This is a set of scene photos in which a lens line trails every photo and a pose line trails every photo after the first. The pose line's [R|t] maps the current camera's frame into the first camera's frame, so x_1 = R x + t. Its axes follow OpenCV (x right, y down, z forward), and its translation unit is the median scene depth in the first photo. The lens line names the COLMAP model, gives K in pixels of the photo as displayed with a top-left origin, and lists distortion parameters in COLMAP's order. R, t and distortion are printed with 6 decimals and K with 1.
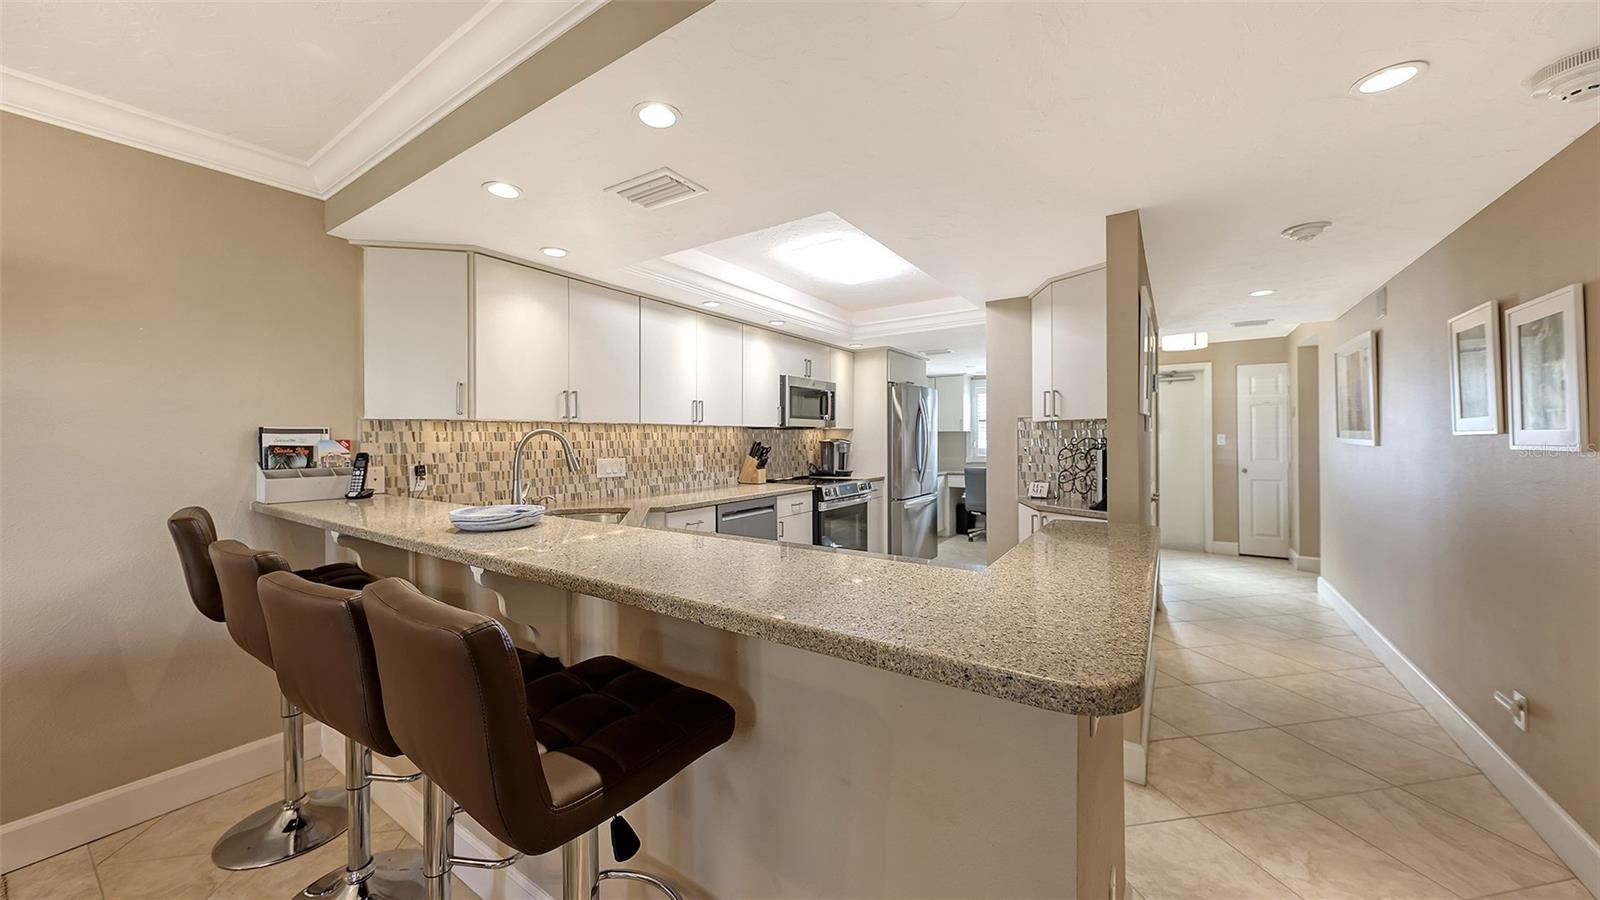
lens RADIAL K [[552.1, 0, 787.8], [0, 552.1, 439.8], [0, 0, 1]] dist [0.004256, -0.001676]
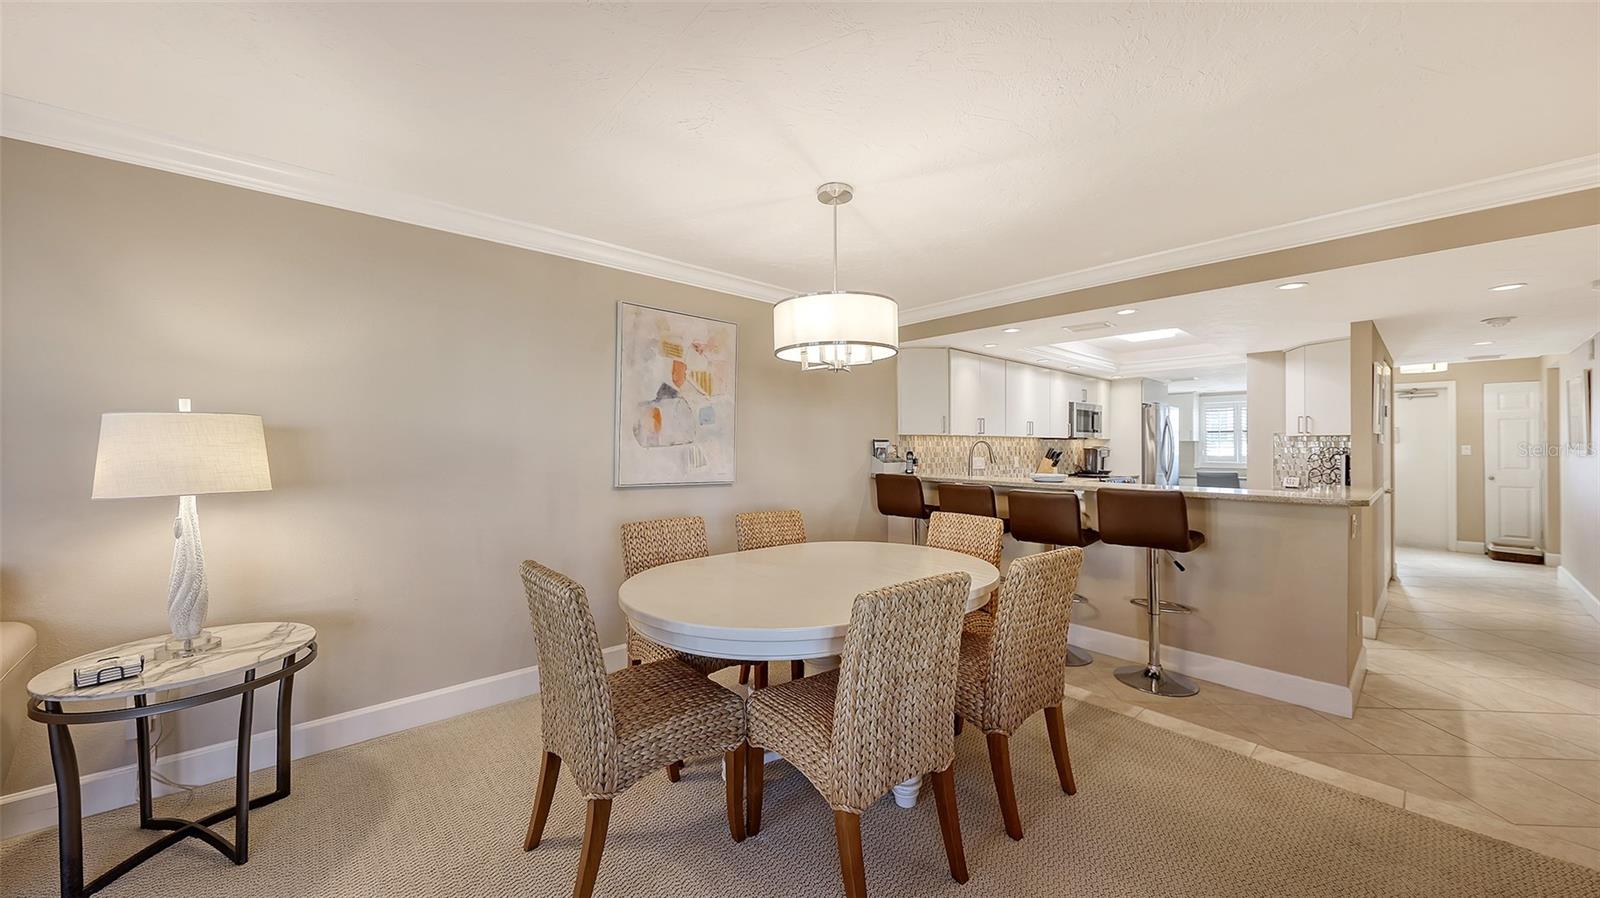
lens RADIAL K [[552.1, 0, 802.1], [0, 552.1, 443.3], [0, 0, 1]] dist [0.004256, -0.001676]
pose [[0.971262, 0.006422, -0.237927, -0.386202], [-0.007859, 0.999956, -0.005090, 0.003859], [0.237884, 0.006813, 0.971270, -0.621083]]
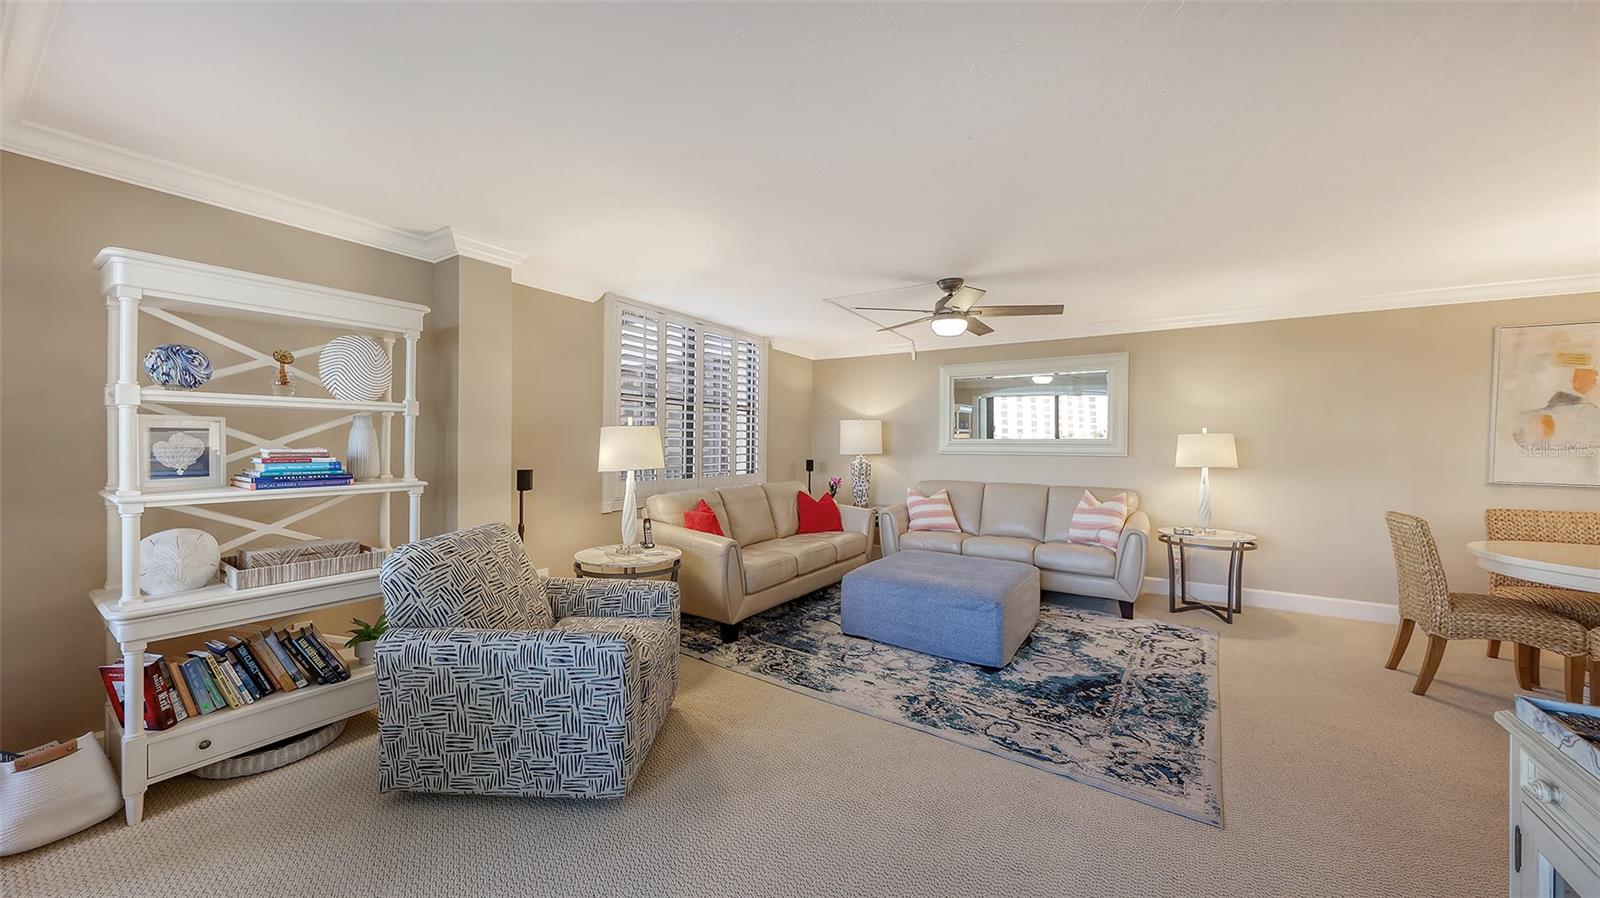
lens RADIAL K [[552.1, 0, 796.5], [0, 552.1, 447.4], [0, 0, 1]] dist [0.004256, -0.001676]
pose [[0.035066, 0.013596, -0.999292, 0.075023], [-0.010001, 0.999862, 0.013253, 0.001965], [0.999335, 0.009530, 0.035197, -1.141106]]
